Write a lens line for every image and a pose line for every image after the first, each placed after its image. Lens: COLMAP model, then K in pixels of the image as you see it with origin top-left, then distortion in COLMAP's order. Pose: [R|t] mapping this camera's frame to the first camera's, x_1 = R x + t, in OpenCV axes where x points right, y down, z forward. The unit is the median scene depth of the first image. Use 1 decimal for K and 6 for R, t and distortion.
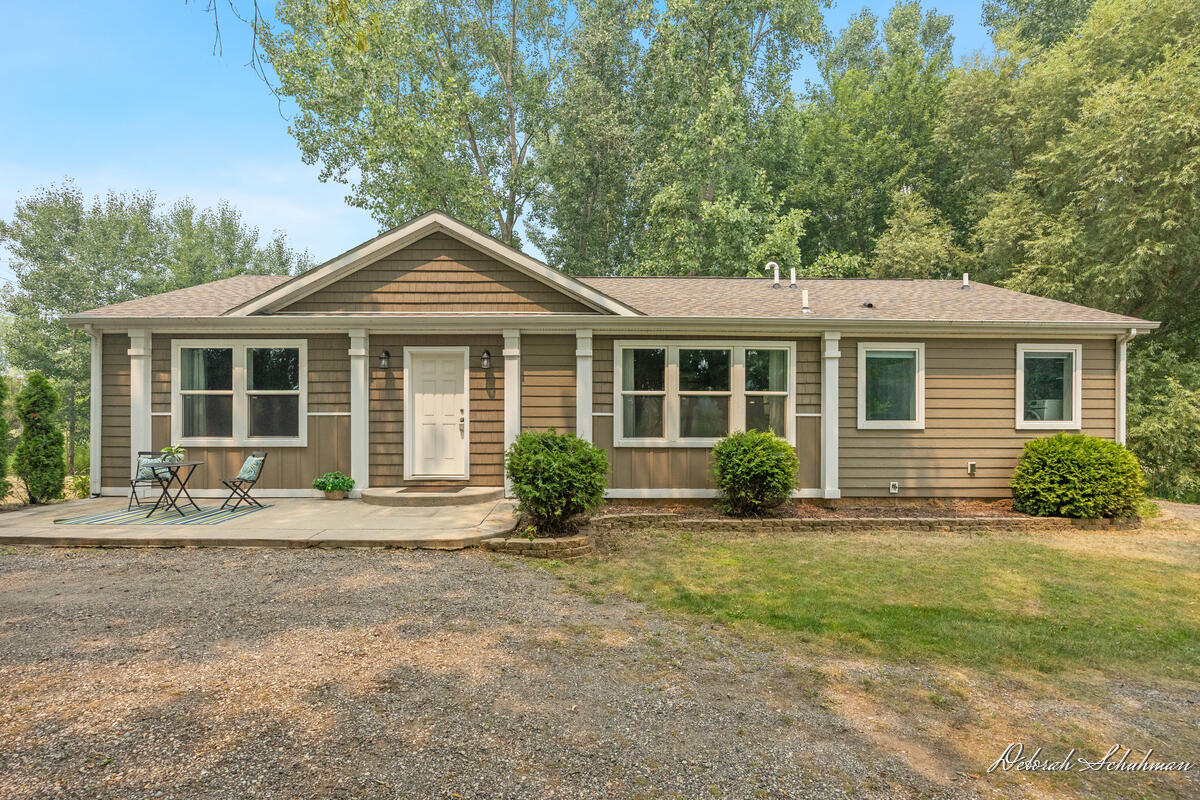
lens RADIAL K [[548.3, 0, 597.8], [0, 548.3, 422.3], [0, 0, 1]] dist [-0.015714, -0.000178]
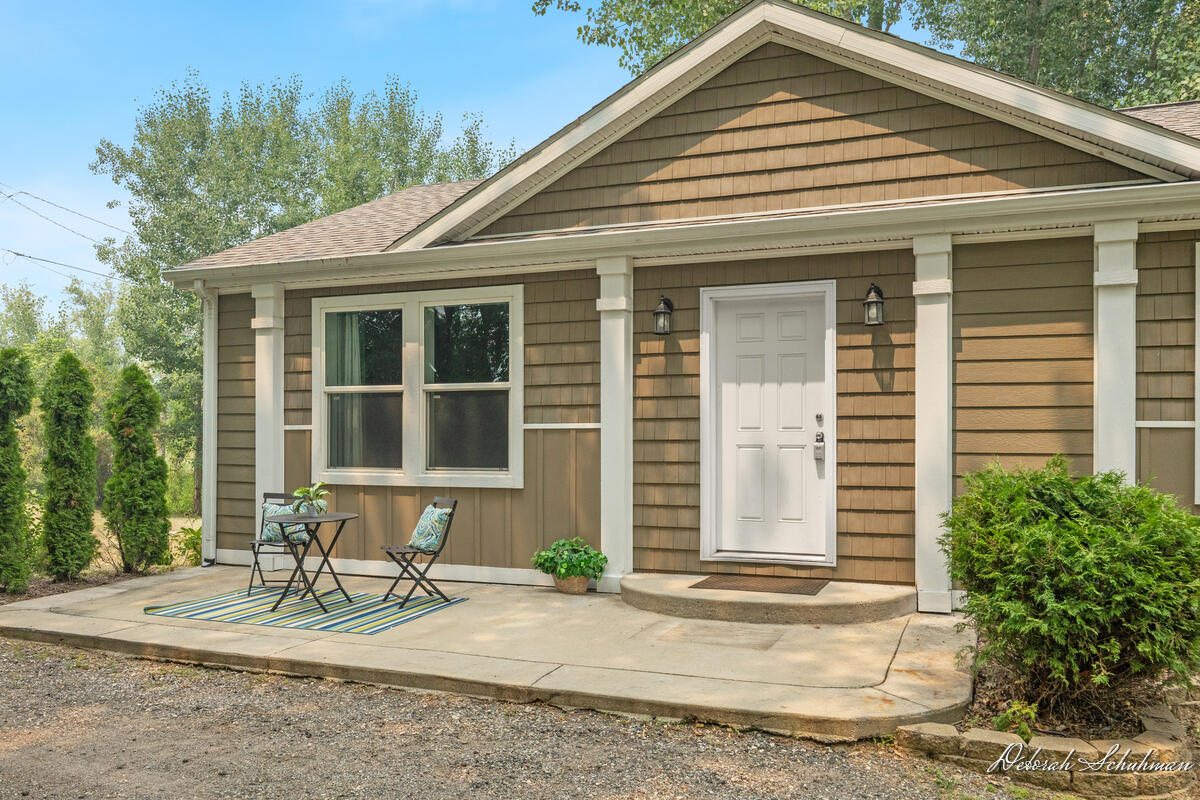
lens RADIAL K [[1023.5, 0, 597.6], [0, 1023.5, 429.1], [0, 0, 1]] dist [-0.008908, 0.000355]
pose [[0.918457, -0.003592, -0.395504, -0.078181], [0.001321, 0.999981, -0.006014, -0.006886], [0.395519, 0.005002, 0.918444, 0.124515]]
